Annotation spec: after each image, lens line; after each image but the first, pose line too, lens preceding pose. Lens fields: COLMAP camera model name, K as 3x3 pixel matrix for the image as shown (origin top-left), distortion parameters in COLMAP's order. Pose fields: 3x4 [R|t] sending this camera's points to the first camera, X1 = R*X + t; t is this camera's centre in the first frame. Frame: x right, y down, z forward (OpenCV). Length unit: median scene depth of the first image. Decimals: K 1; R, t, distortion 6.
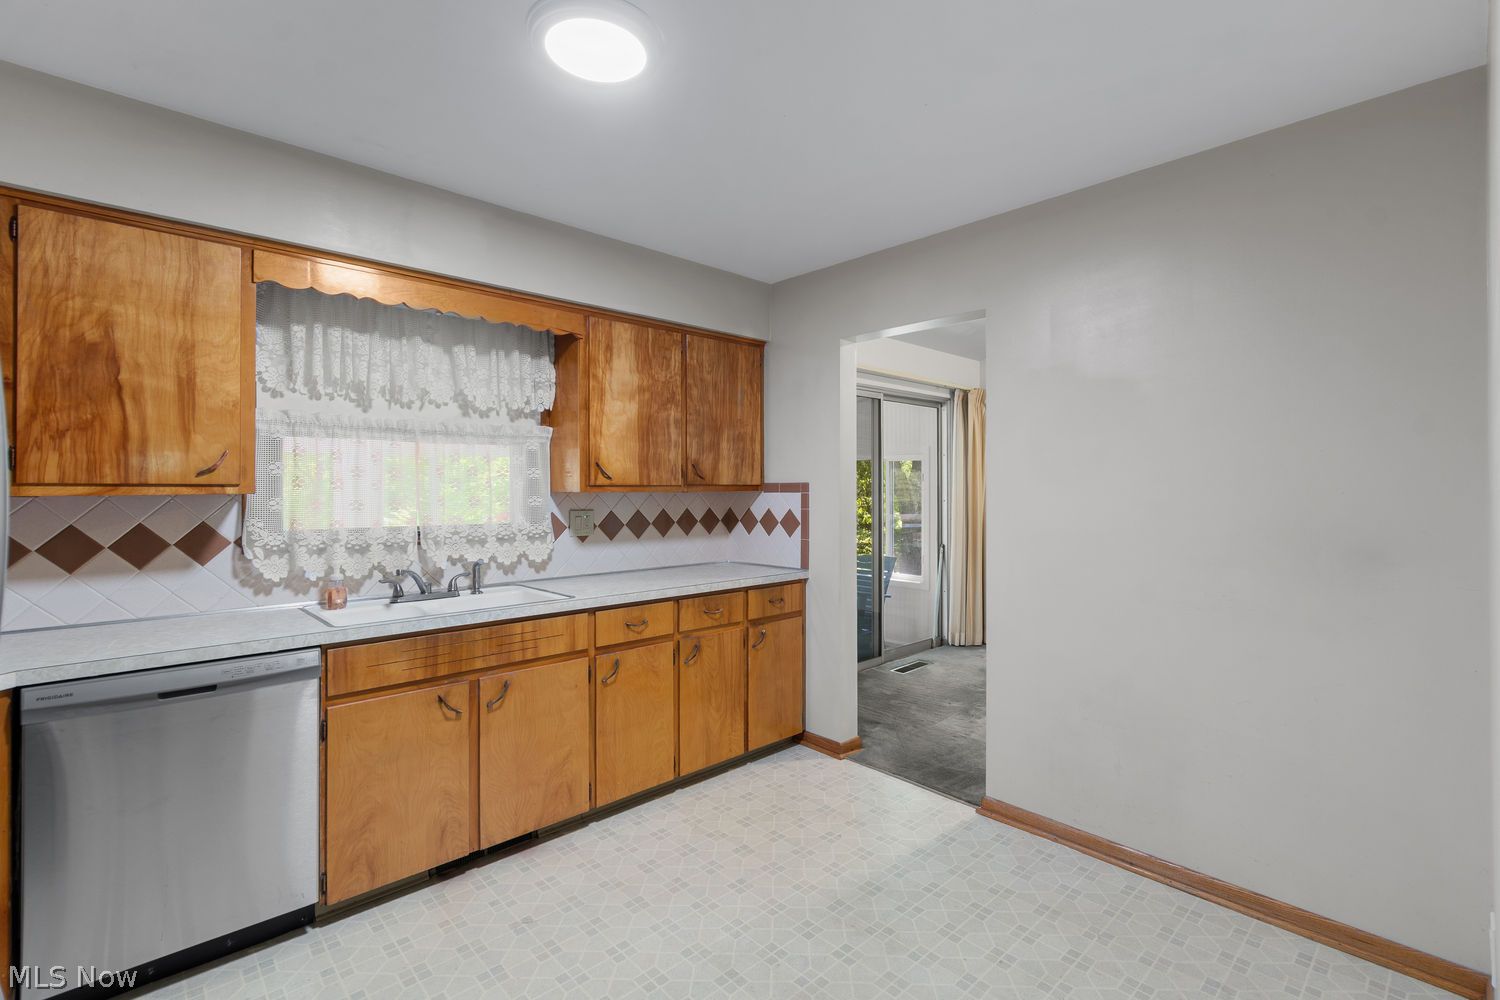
lens RADIAL K [[675.2, 0, 757.8], [0, 675.2, 494.1], [0, 0, 1]] dist [0.001086, -0.000717]
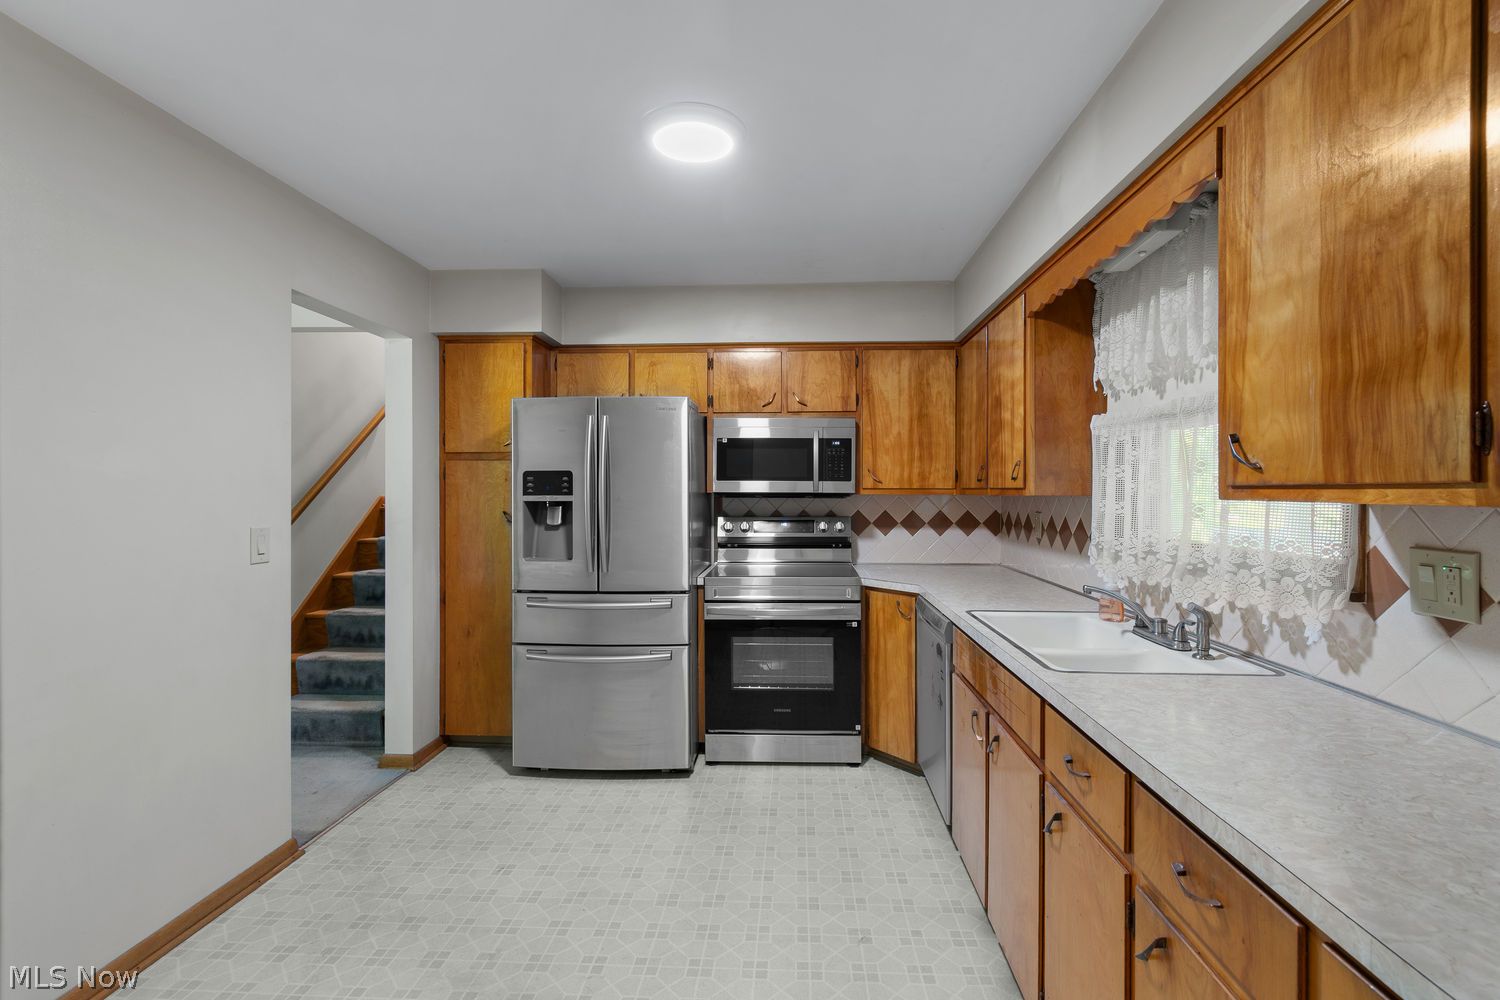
lens RADIAL K [[675.2, 0, 764.0], [0, 675.2, 493.6], [0, 0, 1]] dist [0.001086, -0.000717]
pose [[-0.718972, 0.007260, -0.695001, 0.325340], [-0.001606, 0.999925, 0.012106, -0.013751], [0.695037, 0.009820, -0.718907, 1.202819]]
